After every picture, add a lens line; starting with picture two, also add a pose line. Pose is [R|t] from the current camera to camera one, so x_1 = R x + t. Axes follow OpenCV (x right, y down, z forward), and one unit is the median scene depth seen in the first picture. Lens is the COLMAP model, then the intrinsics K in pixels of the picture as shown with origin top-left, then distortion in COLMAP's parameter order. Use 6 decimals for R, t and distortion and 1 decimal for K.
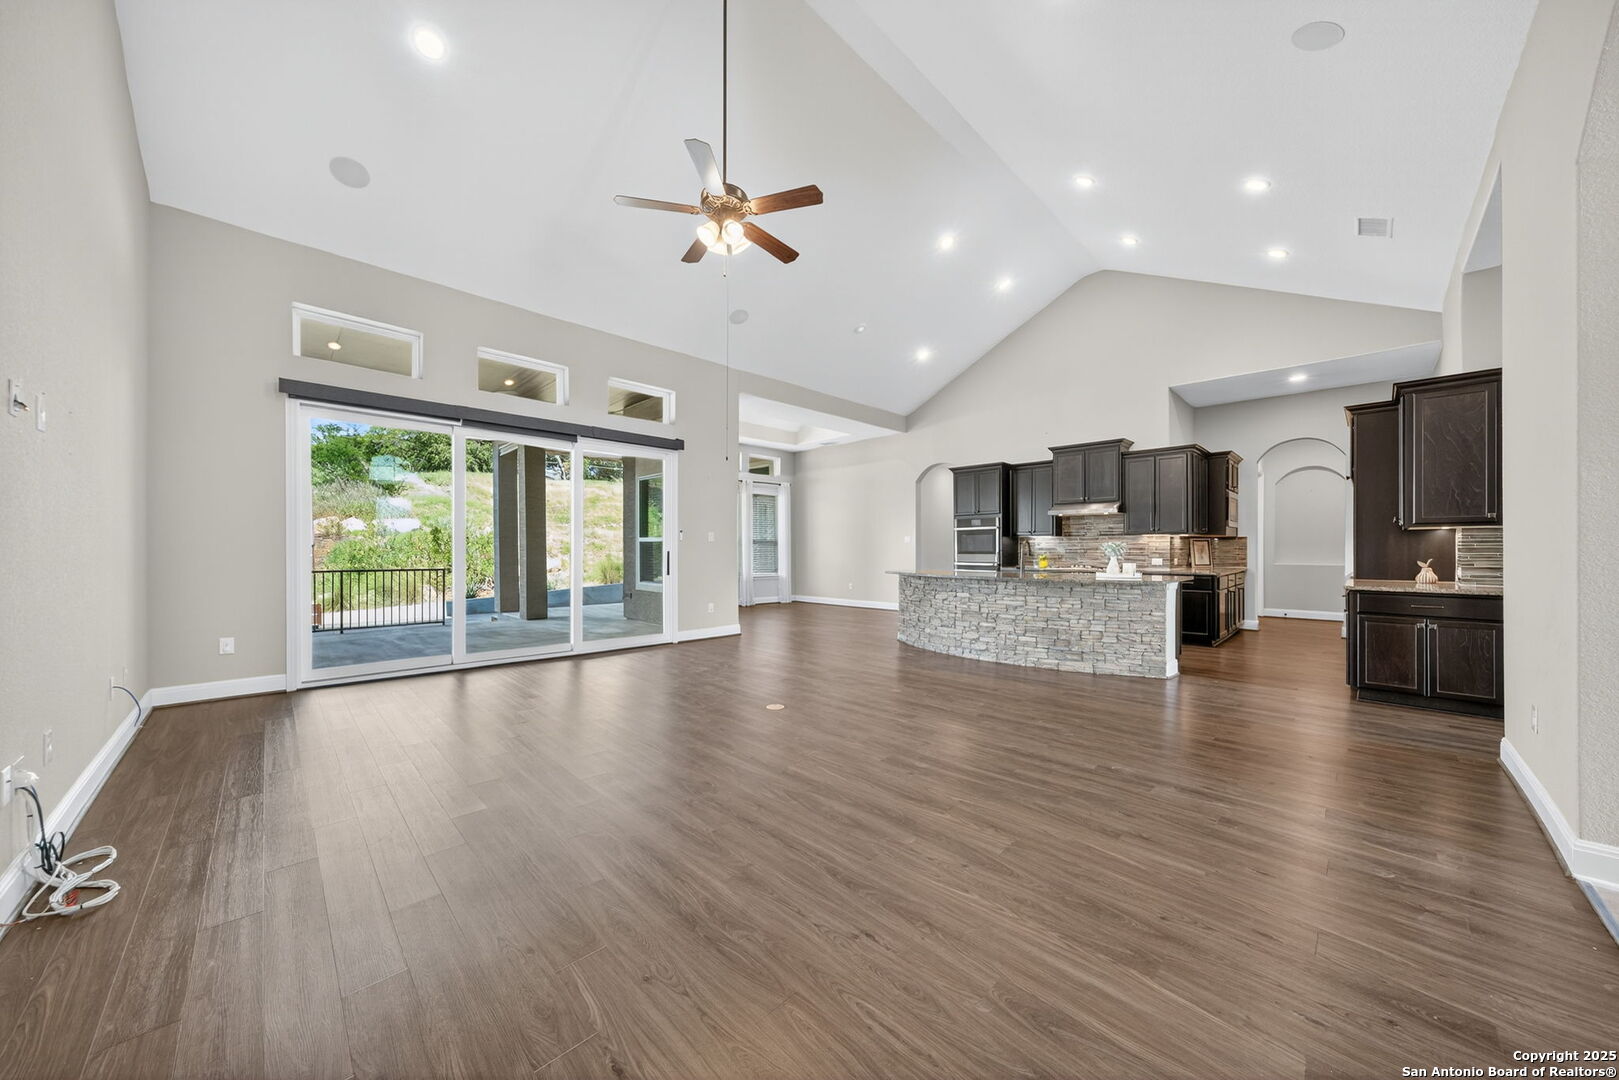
lens RADIAL K [[559.7, 0, 842.9], [0, 559.7, 557.7], [0, 0, 1]] dist [0.003151, -0.000020]
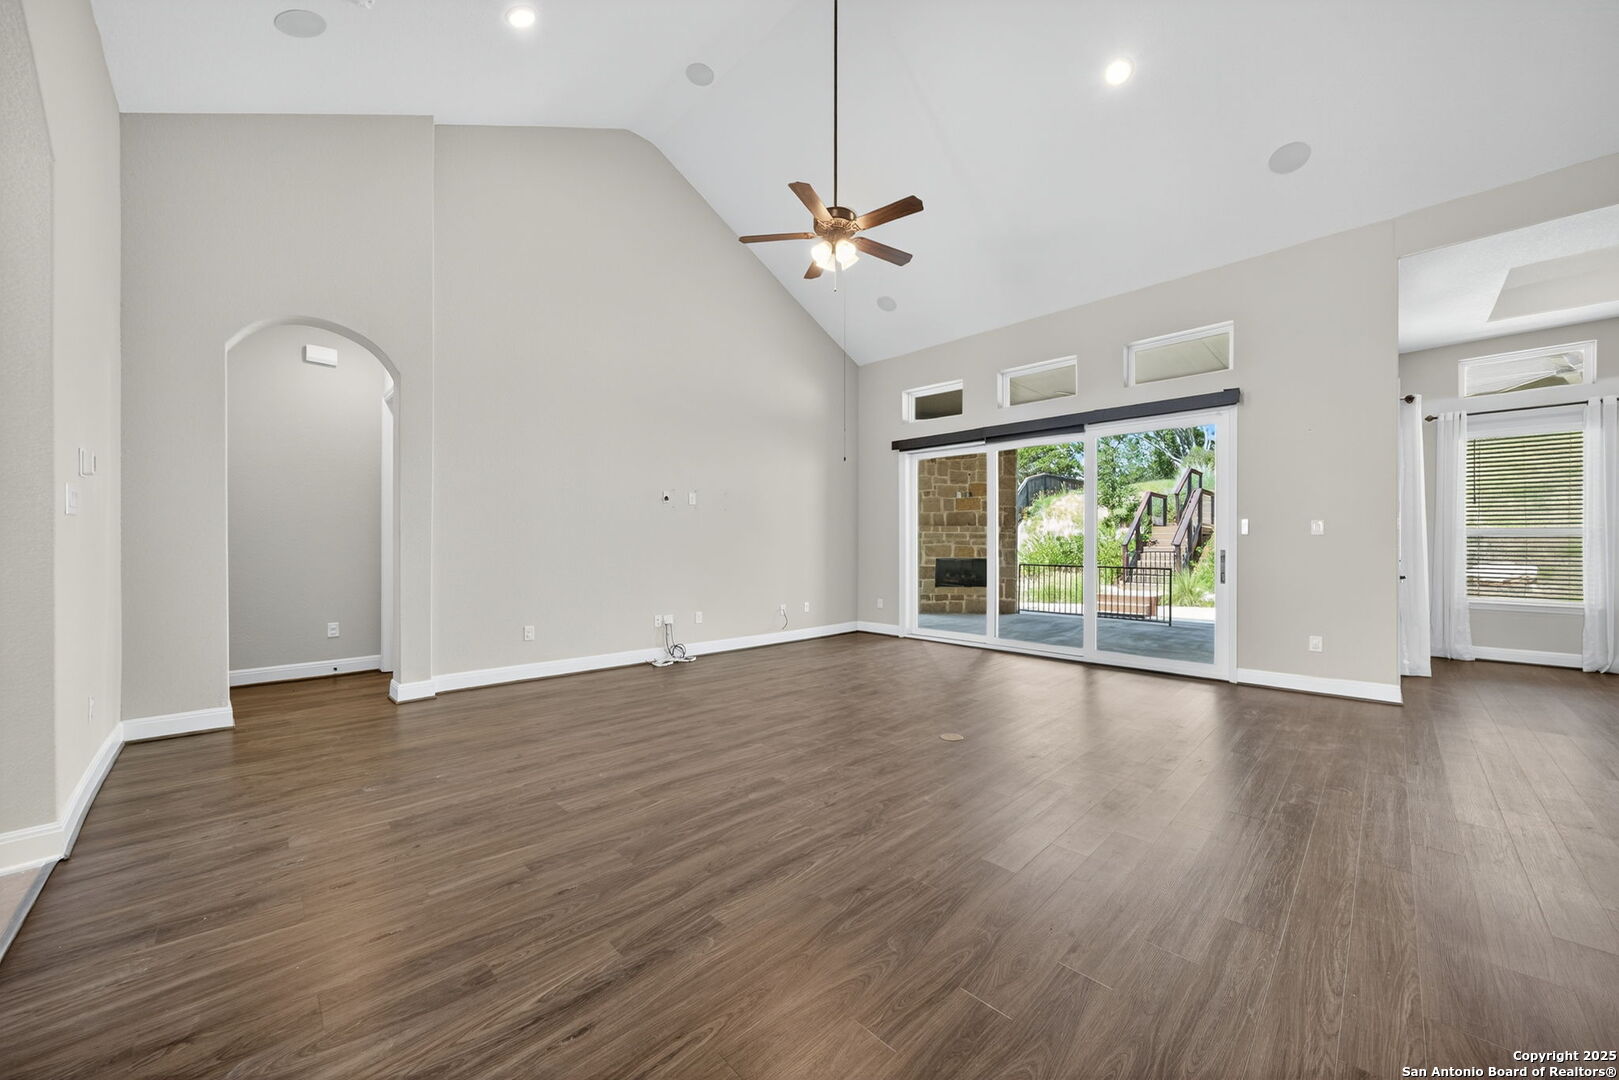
lens RADIAL K [[614.8, 0, 782.1], [0, 614.8, 557.1], [0, 0, 1]] dist [-0.006613, 0.000260]
pose [[-0.089386, 0.011436, -0.995931, 0.515948], [-0.016786, 0.999775, 0.012987, -0.003030], [0.995856, 0.017878, -0.089174, 0.539680]]
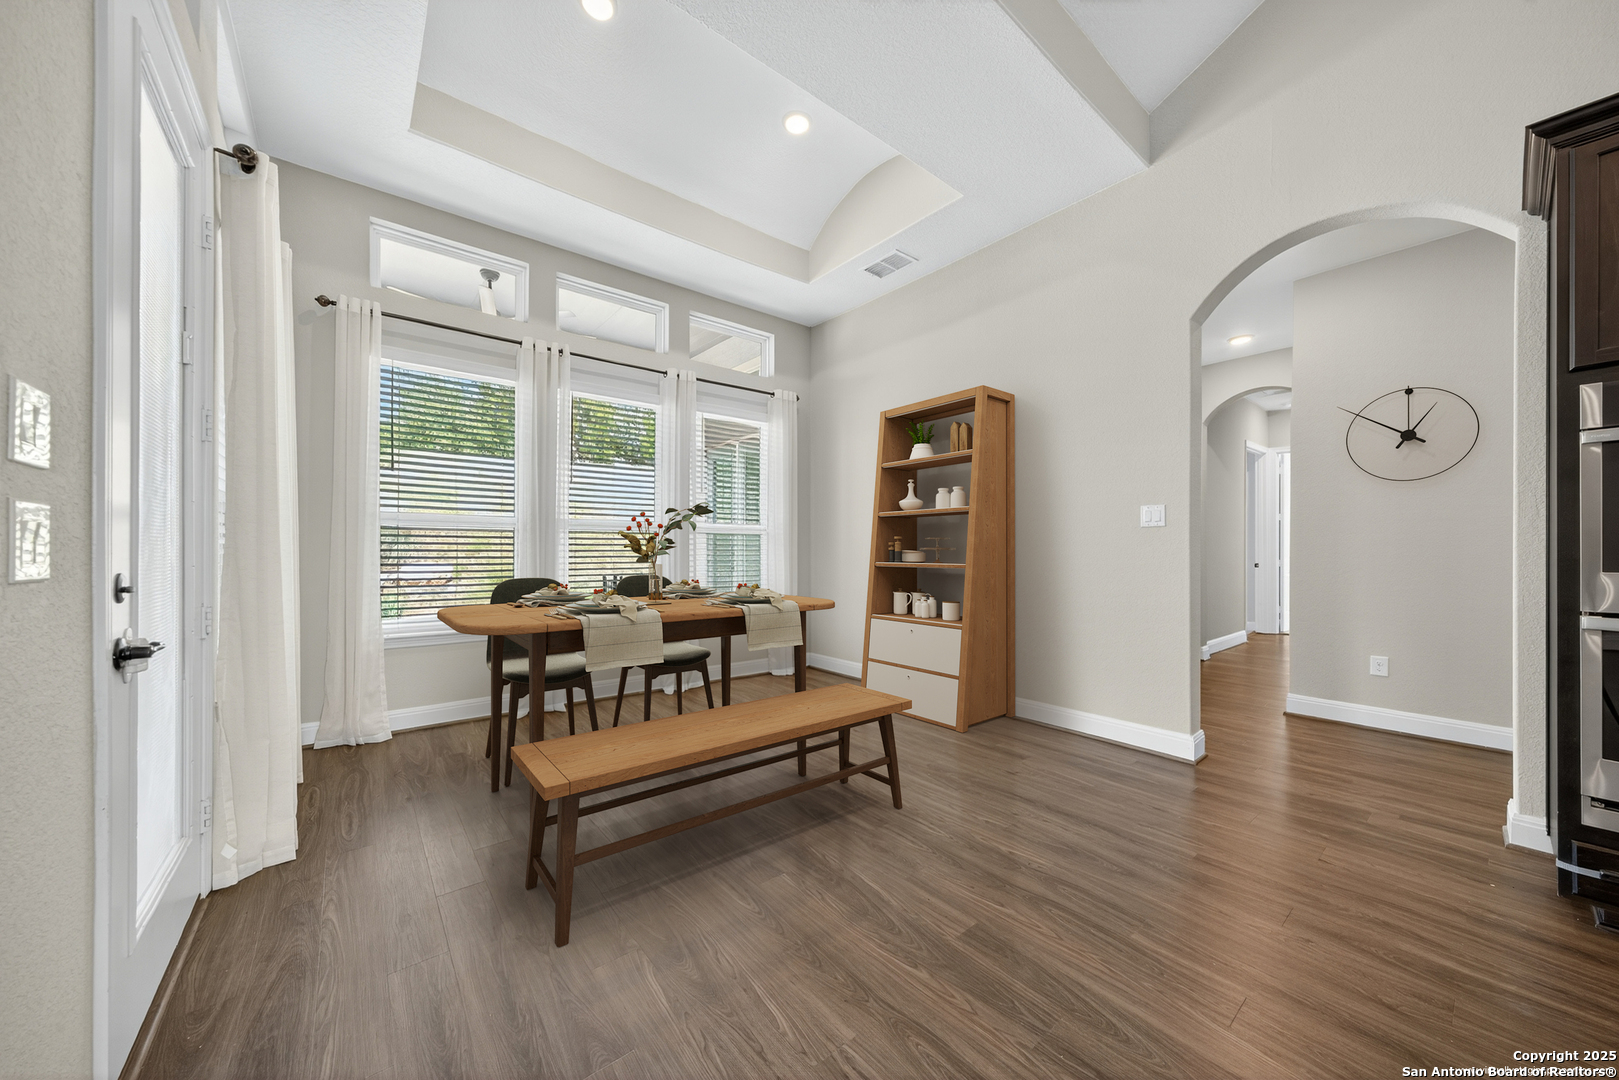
lens RADIAL K [[559.7, 0, 782.5], [0, 559.7, 551.5], [0, 0, 1]] dist [0.003151, -0.000020]
pose [[0.981820, -0.002218, -0.189799, -0.046160], [0.000481, 0.999958, -0.009196, -0.016329], [0.189812, 0.008938, 0.981780, 1.091306]]
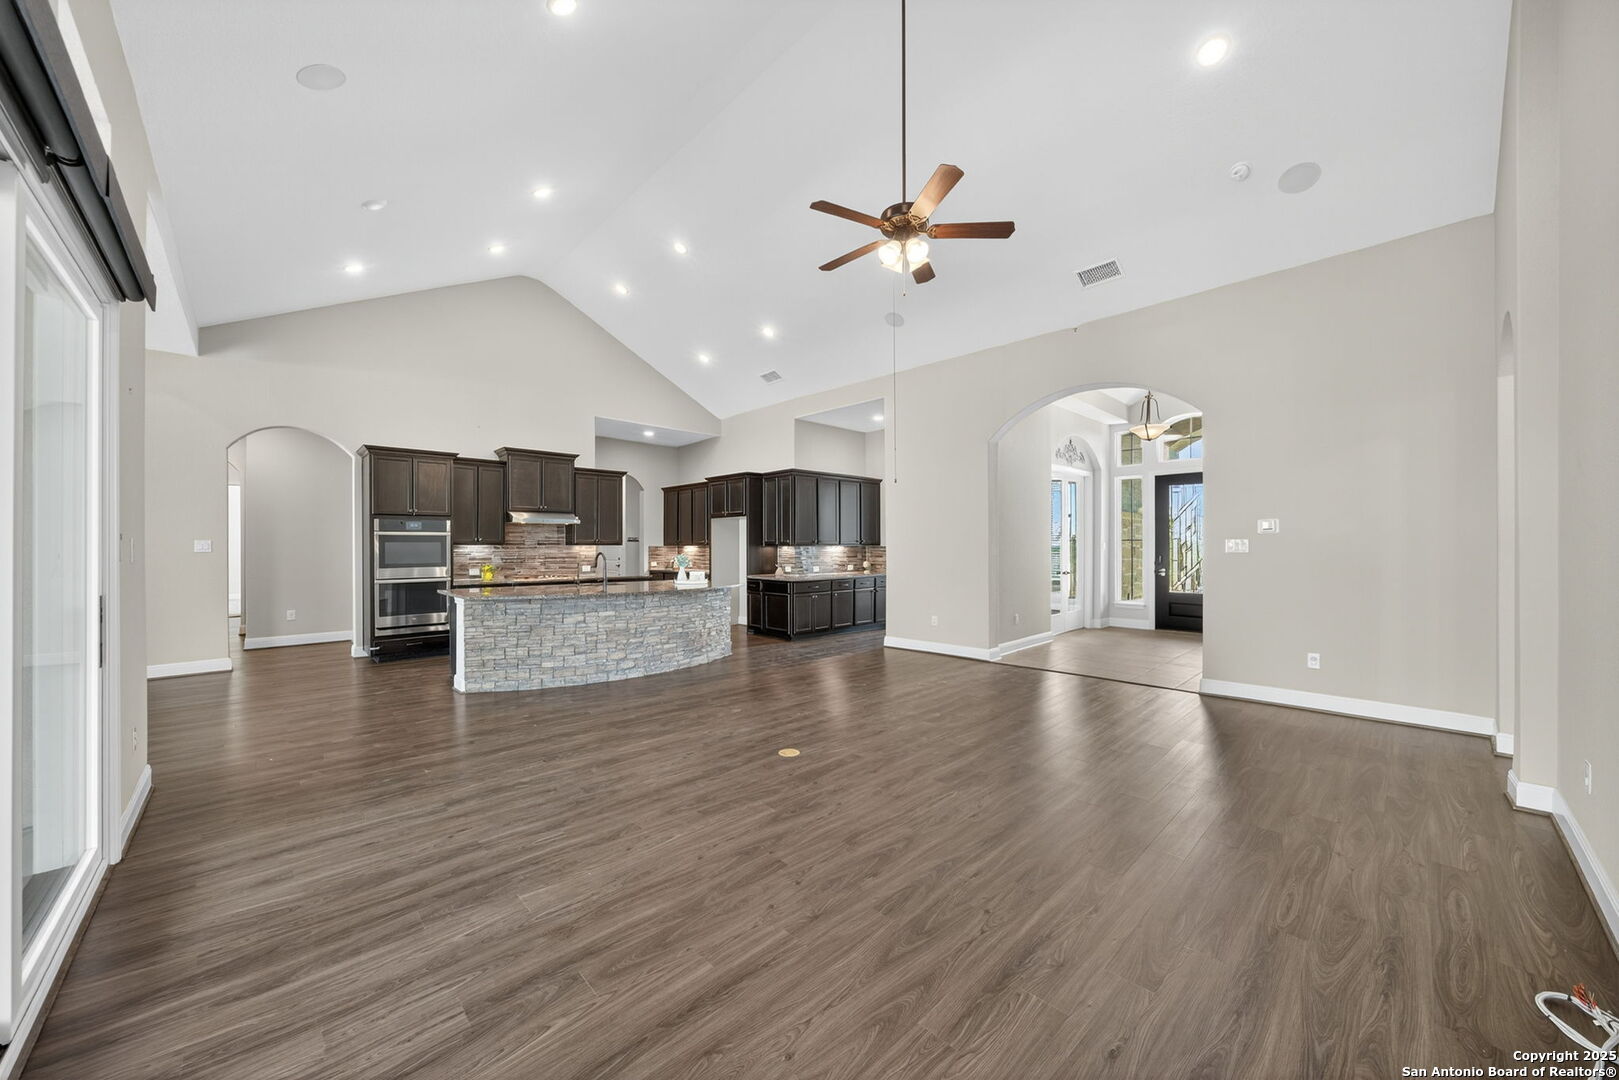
lens RADIAL K [[581.2, 0, 786.1], [0, 581.2, 547.0], [0, 0, 1]] dist [-0.002400, 0.001601]
pose [[0.105021, 0.000870, 0.994470, -0.673211], [0.015262, 0.999880, -0.002486, -0.033906], [-0.994353, 0.015439, 0.104995, 0.590901]]
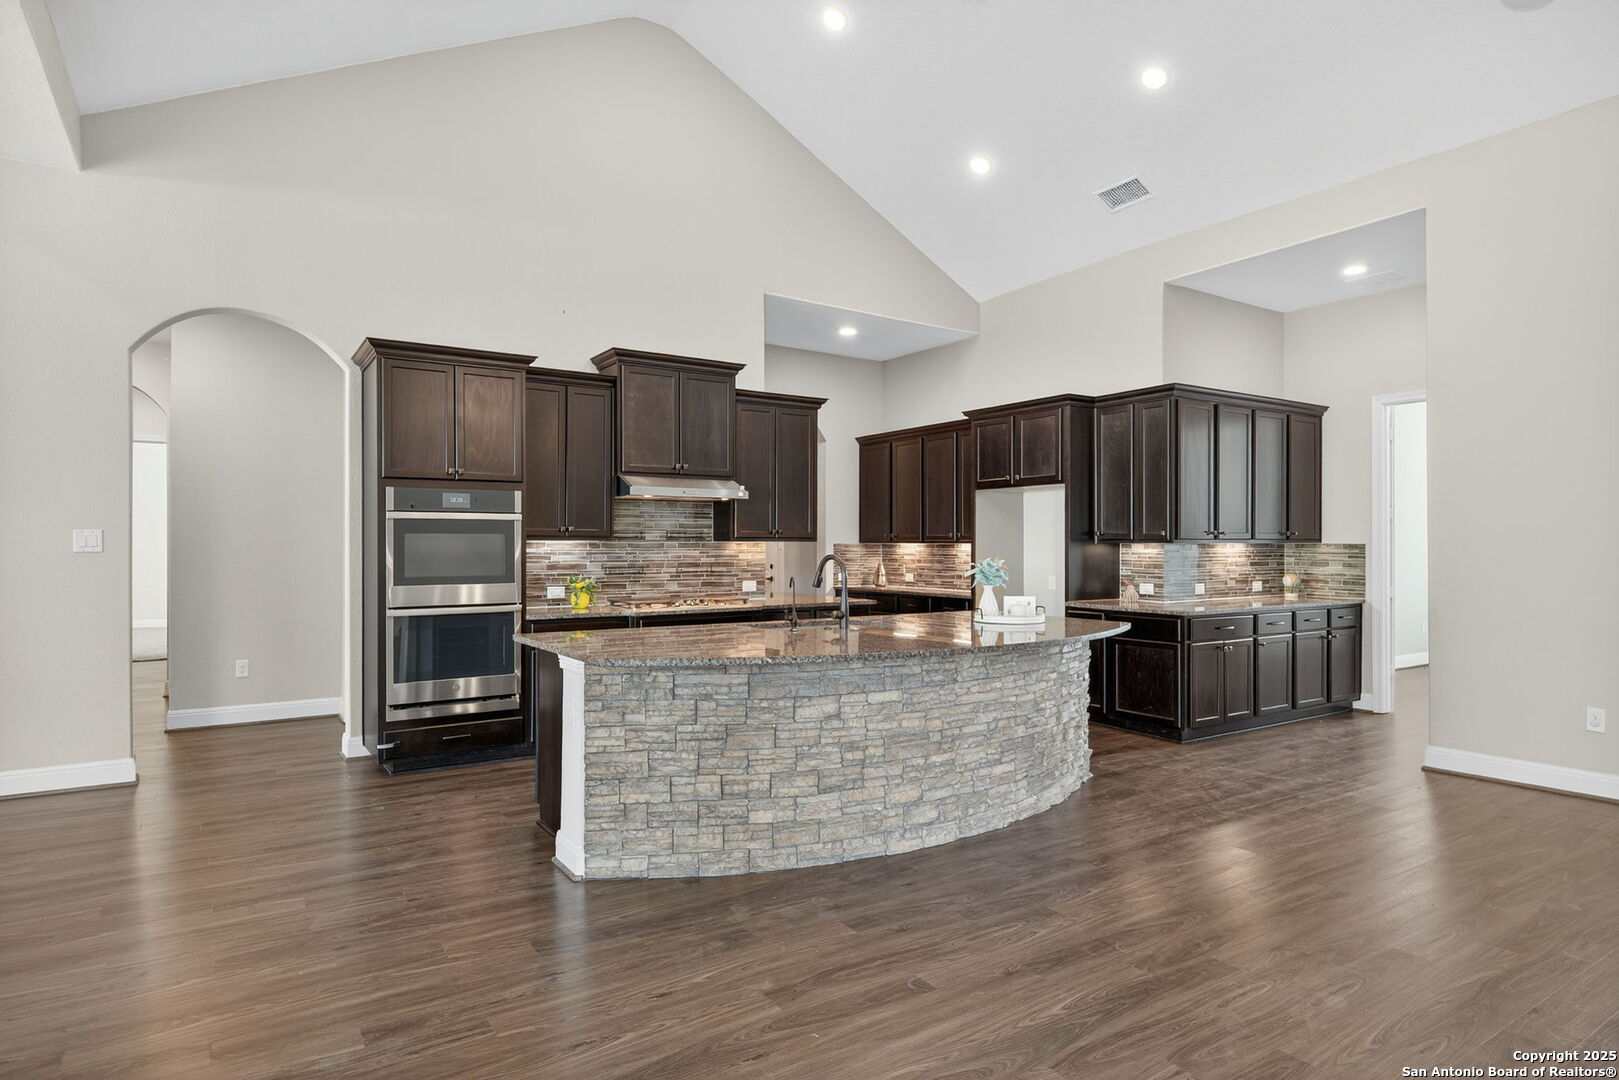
lens RADIAL K [[892.2, 0, 803.0], [0, 892.2, 544.3], [0, 0, 1]] dist [-0.003975, -0.000812]
pose [[0.263347, 0.005409, 0.964686, -0.388111], [0.014706, 0.999846, -0.009621, -0.033217], [-0.964589, 0.016720, 0.263227, 0.862133]]
